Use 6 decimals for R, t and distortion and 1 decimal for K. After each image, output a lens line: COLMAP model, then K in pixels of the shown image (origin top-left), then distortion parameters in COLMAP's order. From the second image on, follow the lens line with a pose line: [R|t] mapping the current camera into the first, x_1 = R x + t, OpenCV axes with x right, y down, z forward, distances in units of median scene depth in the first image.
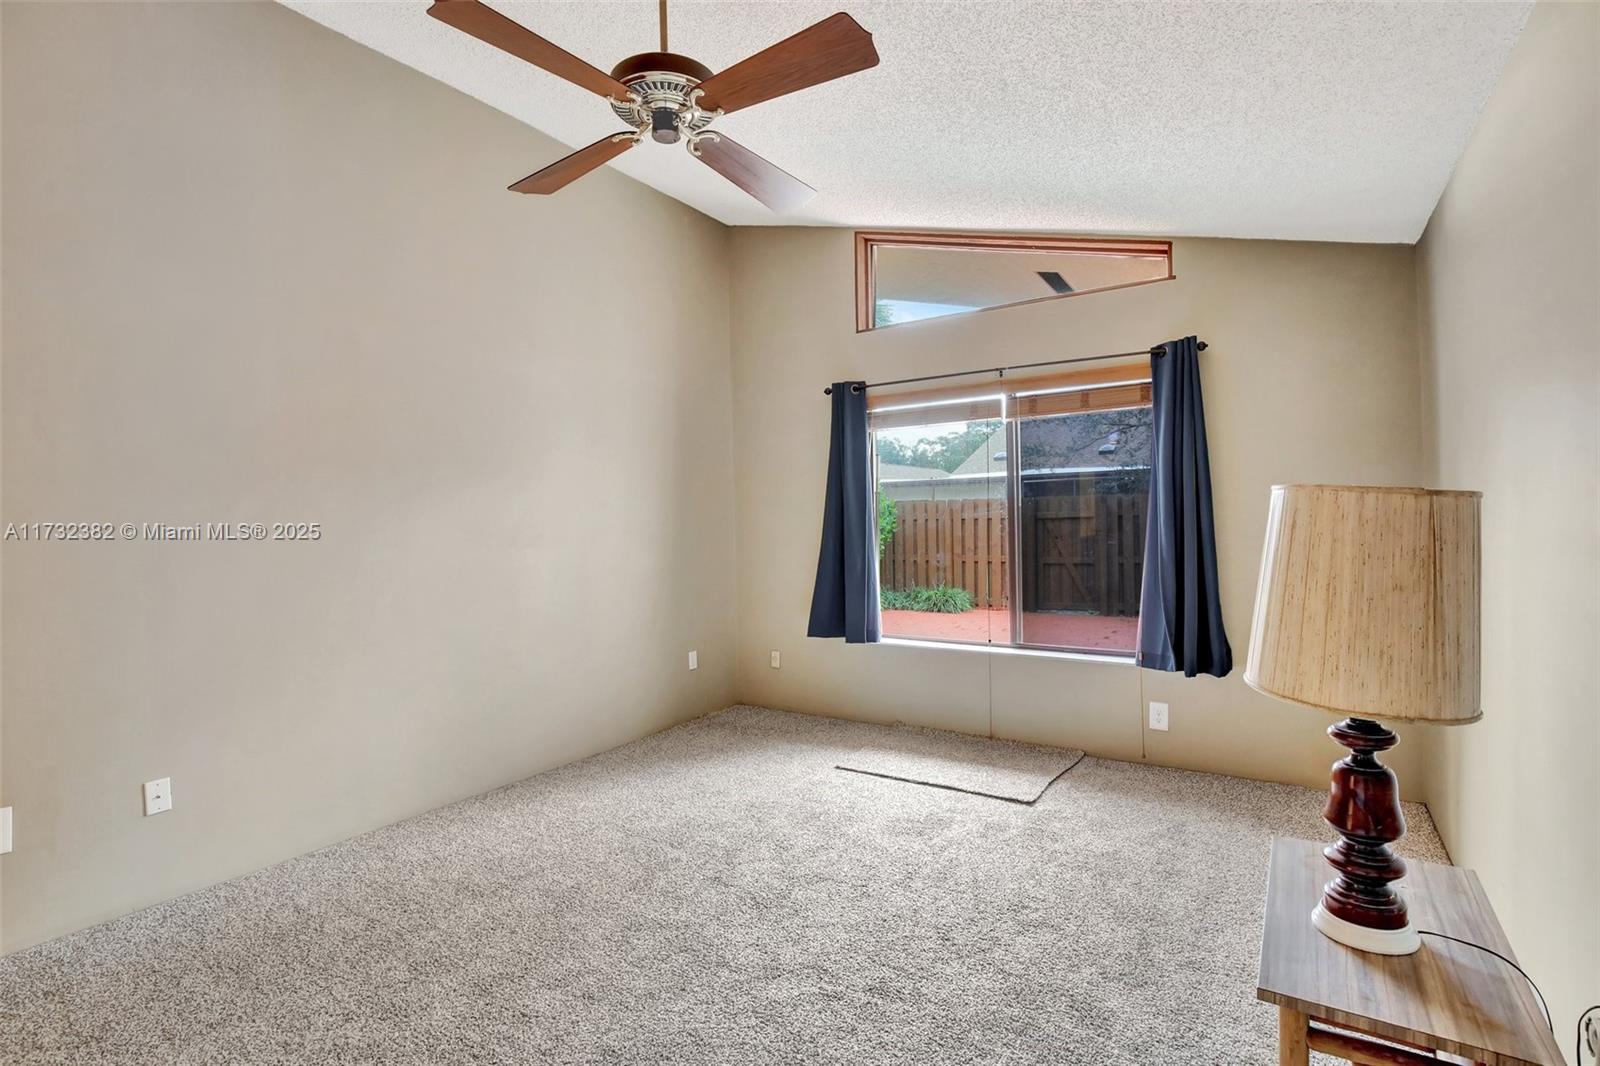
lens RADIAL K [[766.1, 0, 809.6], [0, 766.1, 514.8], [0, 0, 1]] dist [-0.018369, 0.000067]
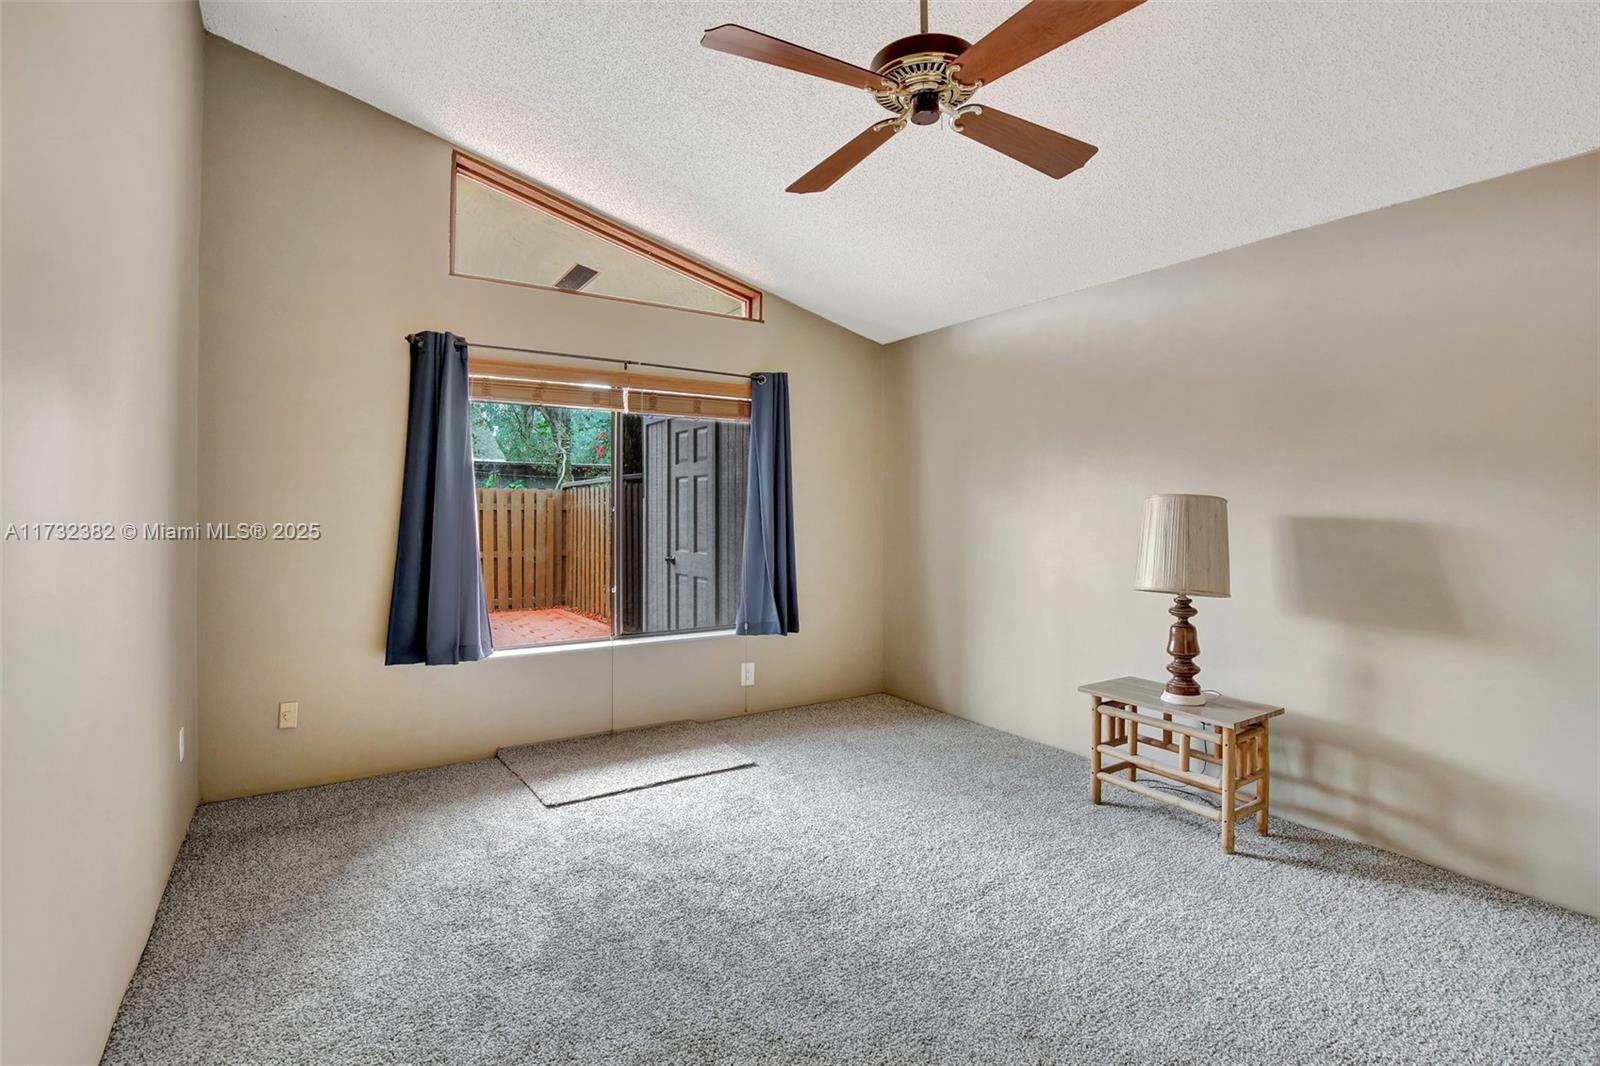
lens RADIAL K [[768.2, 0, 812.9], [0, 768.2, 486.7], [0, 0, 1]] dist [-0.003951, -0.000671]
pose [[0.389102, 0.046945, 0.919998, -0.644009], [-0.013618, 0.998885, -0.045211, 0.018528], [-0.921094, 0.005063, 0.389308, 0.420822]]
